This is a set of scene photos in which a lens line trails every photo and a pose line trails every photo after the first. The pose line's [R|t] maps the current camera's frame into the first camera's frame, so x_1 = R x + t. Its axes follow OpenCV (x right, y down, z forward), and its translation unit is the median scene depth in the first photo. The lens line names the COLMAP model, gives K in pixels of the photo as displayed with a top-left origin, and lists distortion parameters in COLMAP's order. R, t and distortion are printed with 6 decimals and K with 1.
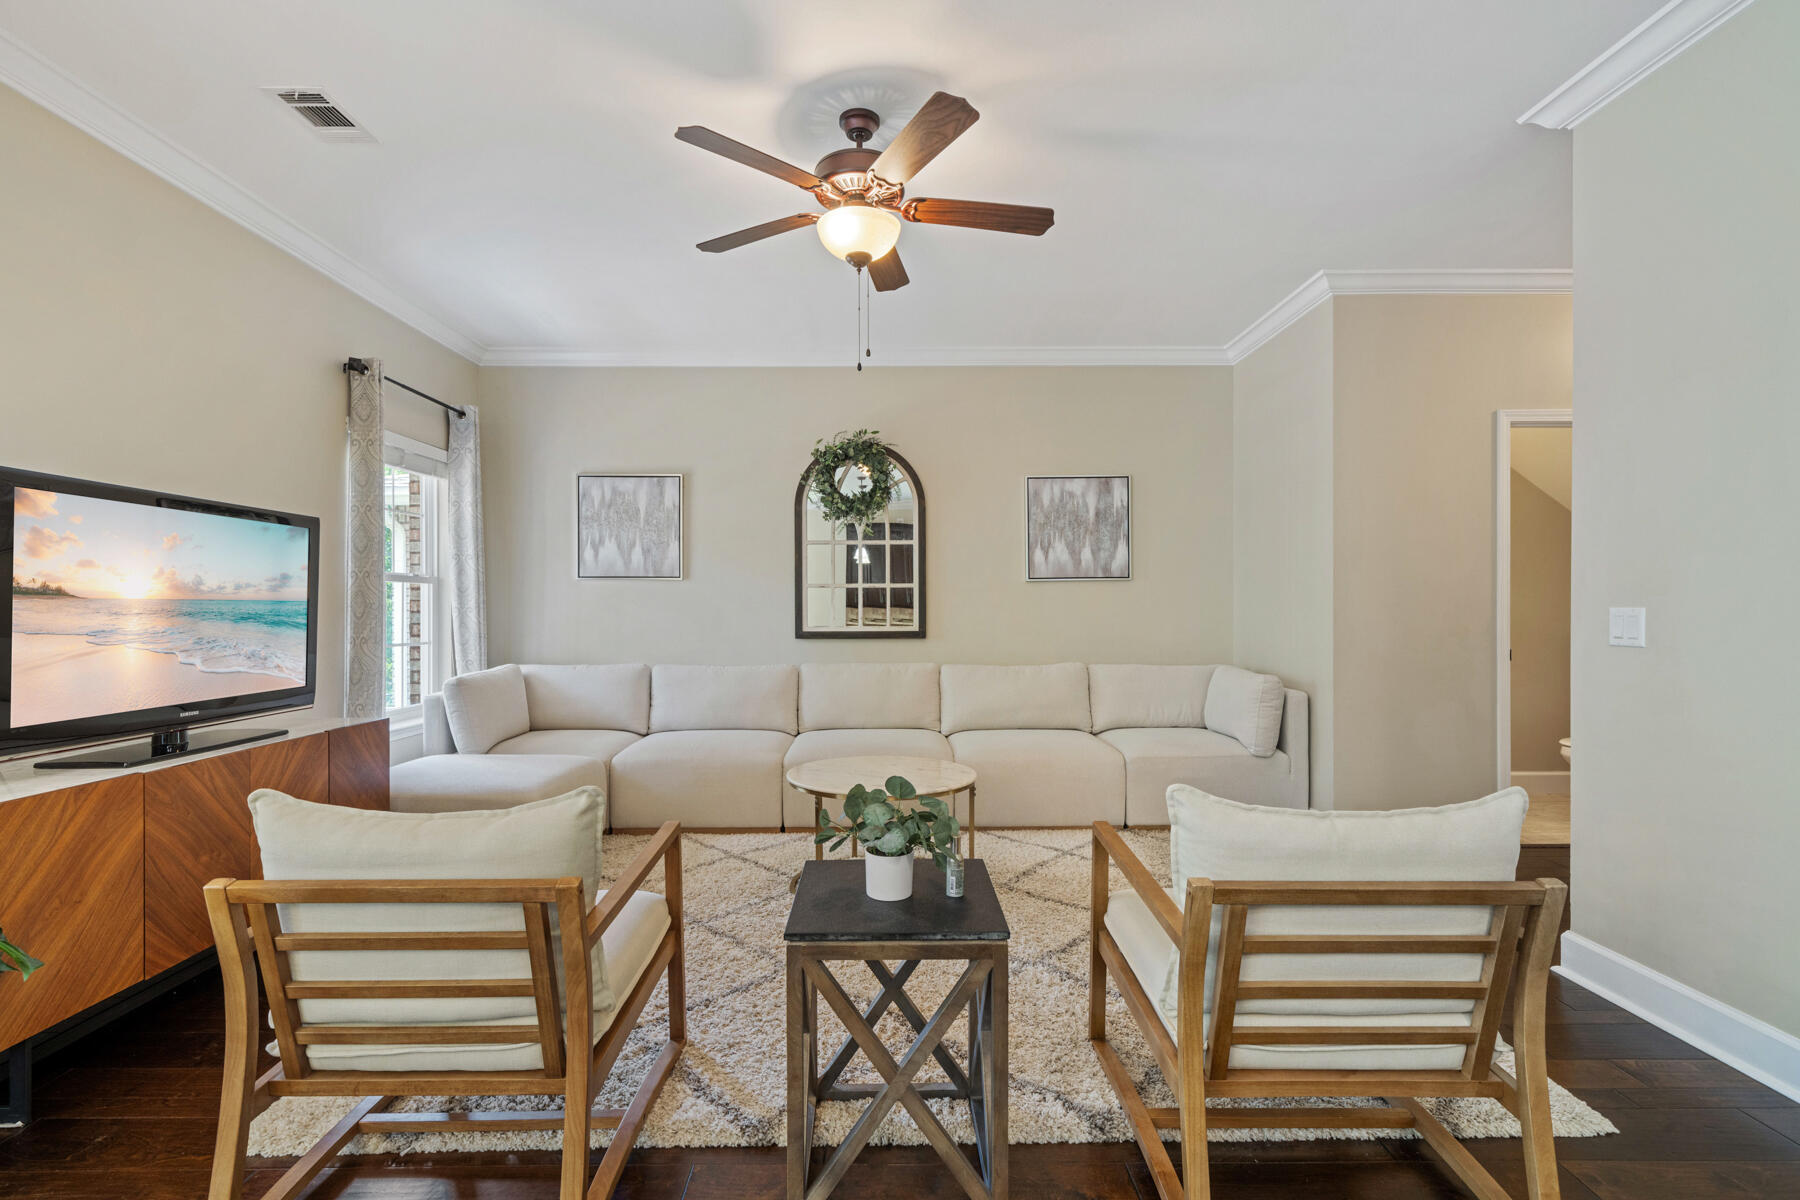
lens RADIAL K [[819.7, 0, 886.3], [0, 819.7, 606.6], [0, 0, 1]] dist [-0.001897, -0.000035]
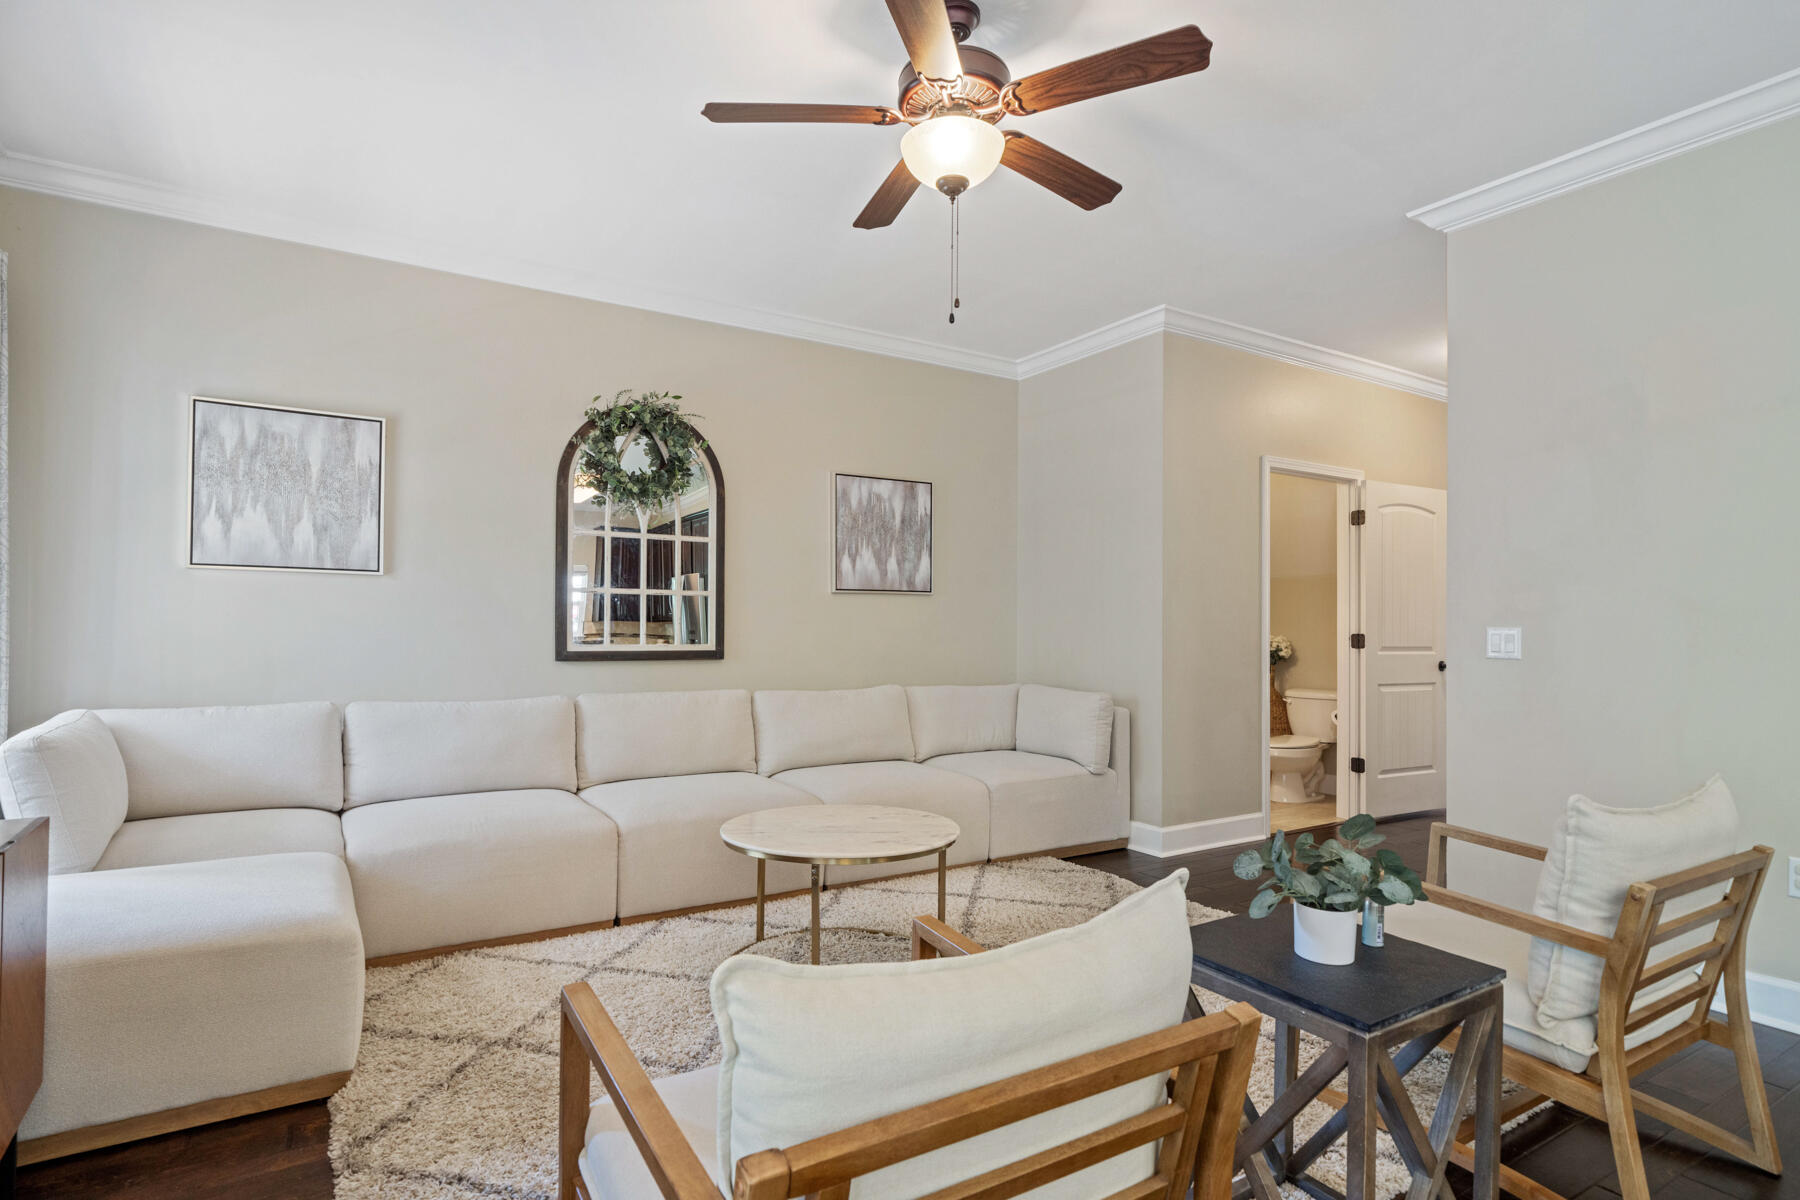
lens RADIAL K [[920.7, 0, 895.3], [0, 920.7, 611.6], [0, 0, 1]] dist [-0.005265, -0.000232]
pose [[0.852758, 0.019676, 0.521935, -0.283317], [-0.012265, 0.999769, -0.017651, 0.005613], [-0.522161, 0.008650, 0.852803, 0.137327]]
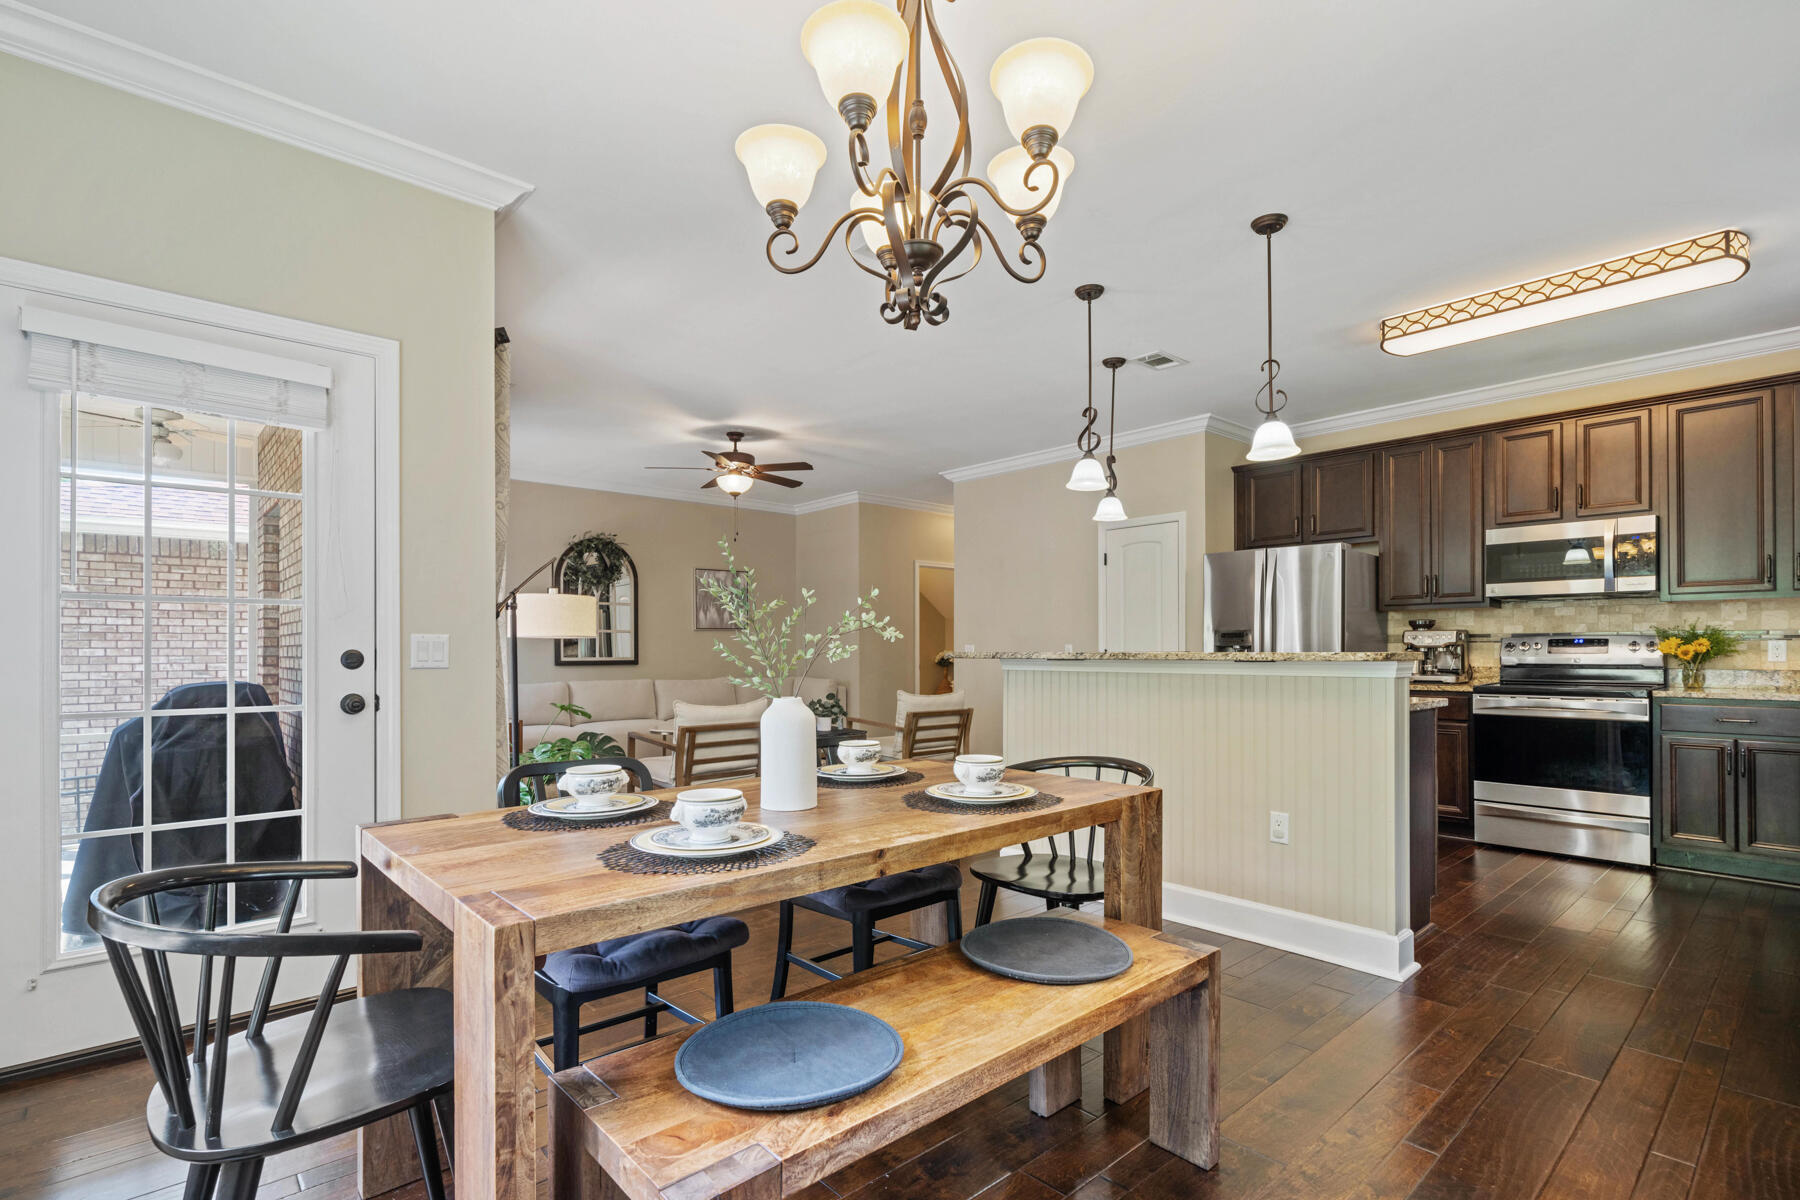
lens RADIAL K [[819.7, 0, 898.5], [0, 819.7, 639.6], [0, 0, 1]] dist [-0.001897, -0.000035]
pose [[0.752610, 0.009053, 0.658404, -0.626945], [-0.004069, 0.999950, -0.009097, 0.002325], [-0.658454, 0.004167, 0.752610, -0.544437]]
